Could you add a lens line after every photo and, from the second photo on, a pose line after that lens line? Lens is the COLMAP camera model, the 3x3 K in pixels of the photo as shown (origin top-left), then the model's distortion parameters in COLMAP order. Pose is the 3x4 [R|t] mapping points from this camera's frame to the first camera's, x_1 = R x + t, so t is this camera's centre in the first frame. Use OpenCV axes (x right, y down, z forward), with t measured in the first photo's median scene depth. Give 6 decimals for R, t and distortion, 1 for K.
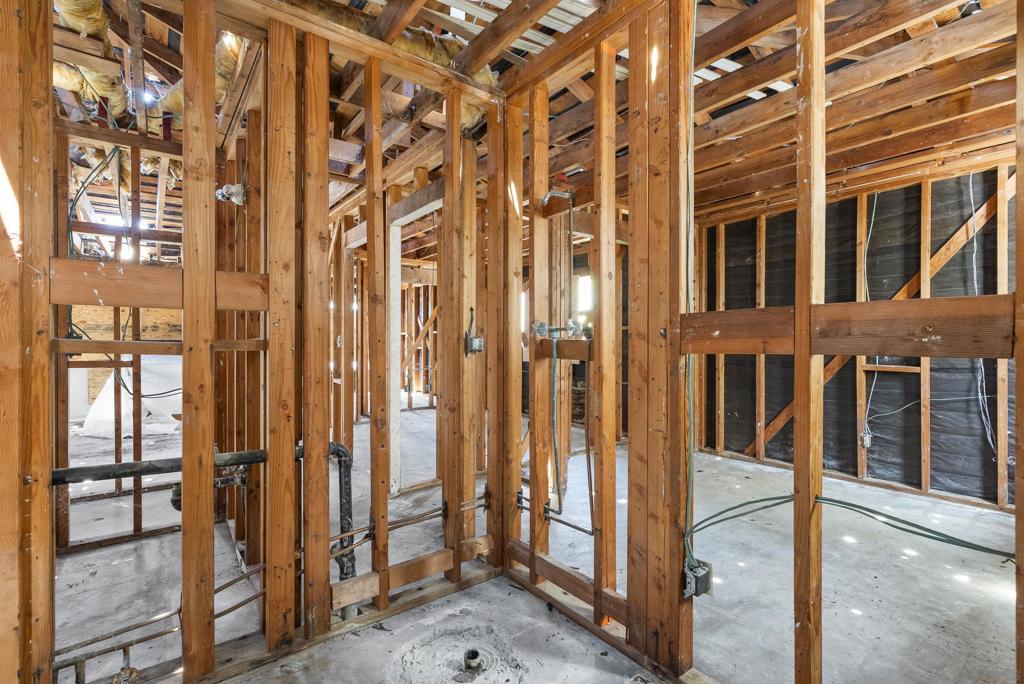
lens RADIAL K [[461.7, 0, 513.7], [0, 461.7, 342.9], [0, 0, 1]] dist [-0.002659, -0.000052]
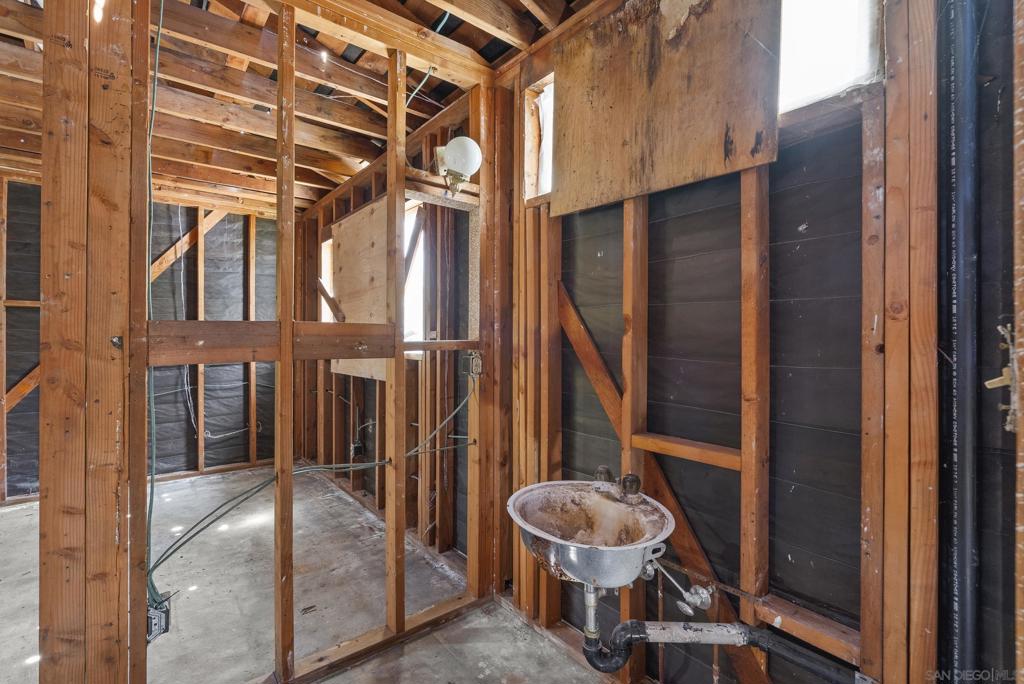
lens RADIAL K [[461.7, 0, 513.5], [0, 461.7, 338.2], [0, 0, 1]] dist [-0.002659, -0.000052]
pose [[-0.031278, 0.000816, 0.999510, -0.253264], [0.004929, 0.999988, -0.000662, -0.012266], [-0.999499, 0.004906, -0.031282, 0.161886]]
